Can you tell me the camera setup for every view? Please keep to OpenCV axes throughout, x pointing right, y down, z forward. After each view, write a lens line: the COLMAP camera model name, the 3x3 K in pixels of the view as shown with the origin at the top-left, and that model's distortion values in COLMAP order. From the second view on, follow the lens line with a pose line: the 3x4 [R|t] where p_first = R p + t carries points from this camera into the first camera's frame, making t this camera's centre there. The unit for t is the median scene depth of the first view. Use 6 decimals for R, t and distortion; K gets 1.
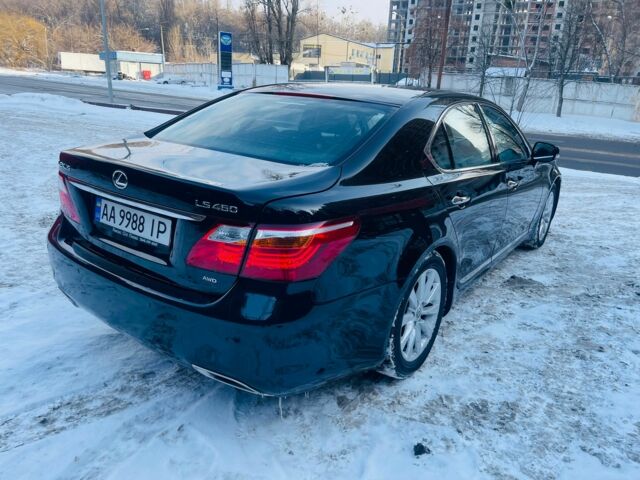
lens RADIAL K [[484.3, 0, 320.0], [0, 484.3, 240.0], [0, 0, 1]] dist [0.081217, -0.105766]
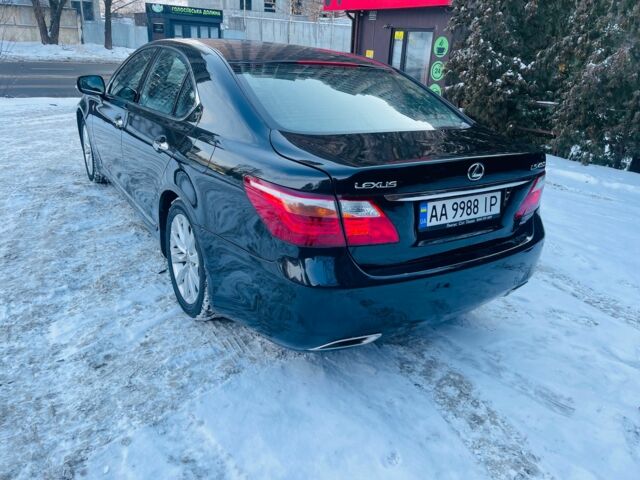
lens RADIAL K [[484.3, 0, 320.0], [0, 484.3, 240.0], [0, 0, 1]] dist [0.081217, -0.105766]
pose [[0.362012, -0.380337, 0.851053, -1.392780], [0.236963, 0.920534, 0.310591, -0.370834], [-0.901552, 0.089230, 0.423370, 0.820504]]
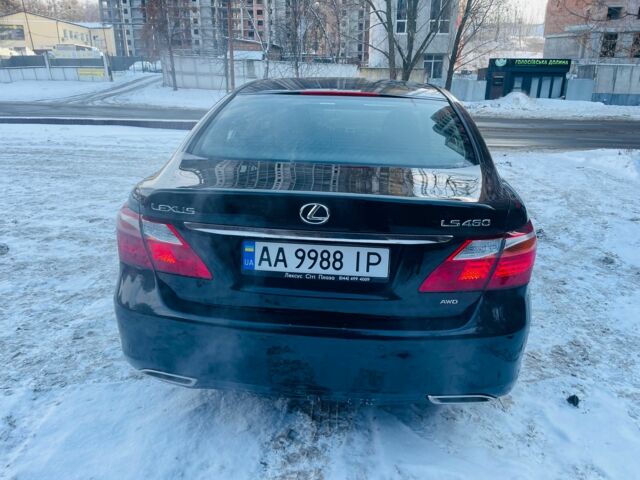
lens RADIAL K [[484.3, 0, 320.0], [0, 484.3, 240.0], [0, 0, 1]] dist [0.081217, -0.105766]
pose [[0.860316, -0.194809, 0.471069, -0.751558], [0.179461, 0.980683, 0.077807, -0.133488], [-0.477127, 0.017600, 0.878658, 0.256185]]
